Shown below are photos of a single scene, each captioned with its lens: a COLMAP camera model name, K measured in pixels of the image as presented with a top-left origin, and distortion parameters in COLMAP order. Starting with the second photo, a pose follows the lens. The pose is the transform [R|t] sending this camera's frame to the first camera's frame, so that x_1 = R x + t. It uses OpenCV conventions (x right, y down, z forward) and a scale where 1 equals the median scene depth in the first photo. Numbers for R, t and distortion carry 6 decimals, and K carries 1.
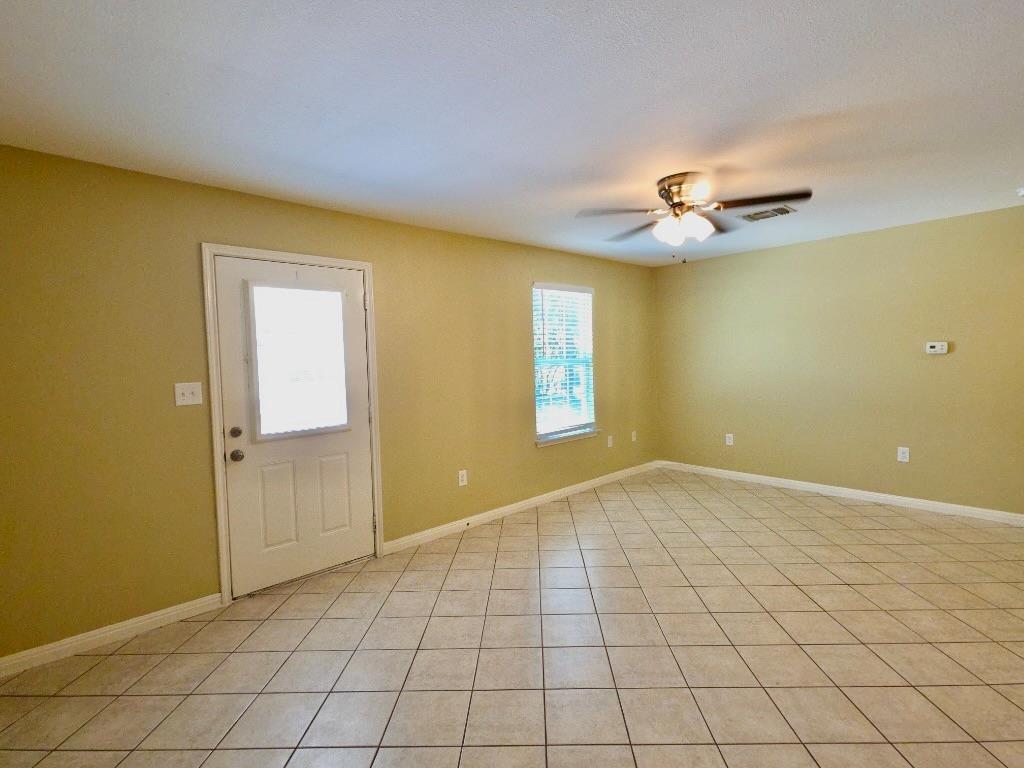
lens RADIAL K [[498.3, 0, 519.0], [0, 498.3, 375.8], [0, 0, 1]] dist [0.013864, -0.006549]
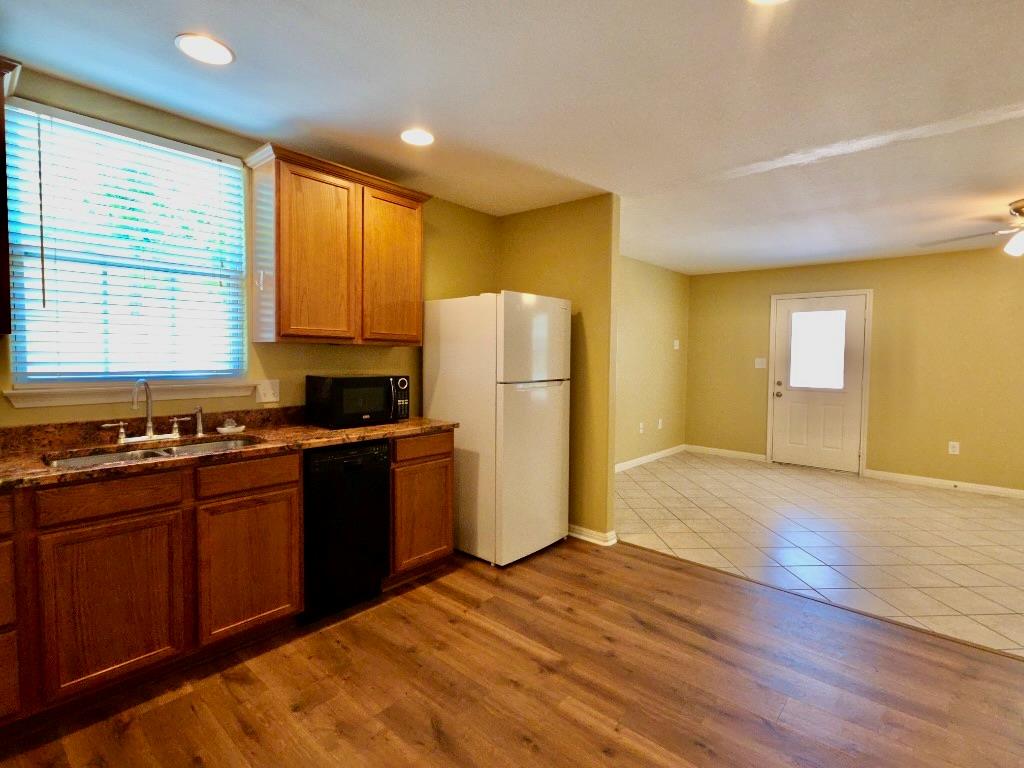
lens RADIAL K [[498.3, 0, 519.0], [0, 498.3, 375.8], [0, 0, 1]] dist [0.013864, -0.006549]
pose [[0.090230, 0.073043, -0.993239, 1.187874], [-0.053047, 0.996244, 0.068445, -0.003867], [0.994507, 0.046512, 0.093765, -0.239039]]
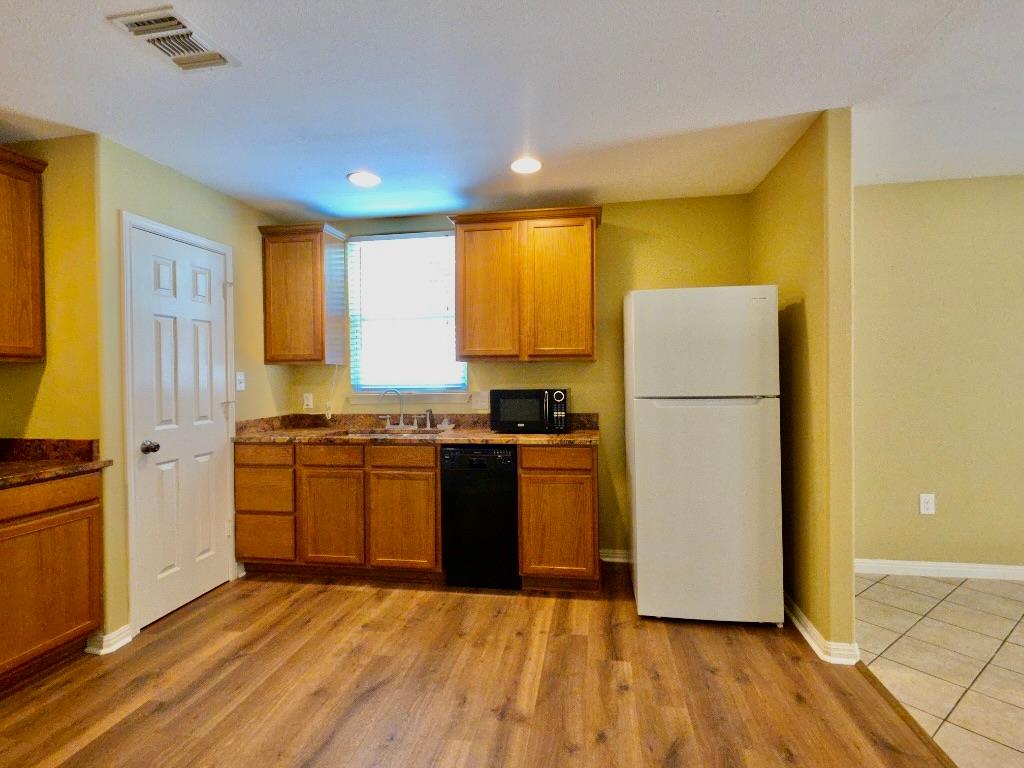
lens RADIAL K [[498.3, 0, 519.0], [0, 498.3, 375.8], [0, 0, 1]] dist [0.013864, -0.006549]
pose [[-0.793993, 0.037354, -0.606778, 0.919902], [0.012393, 0.998898, 0.045277, 0.000593], [0.607800, 0.028430, -0.793581, 0.292808]]
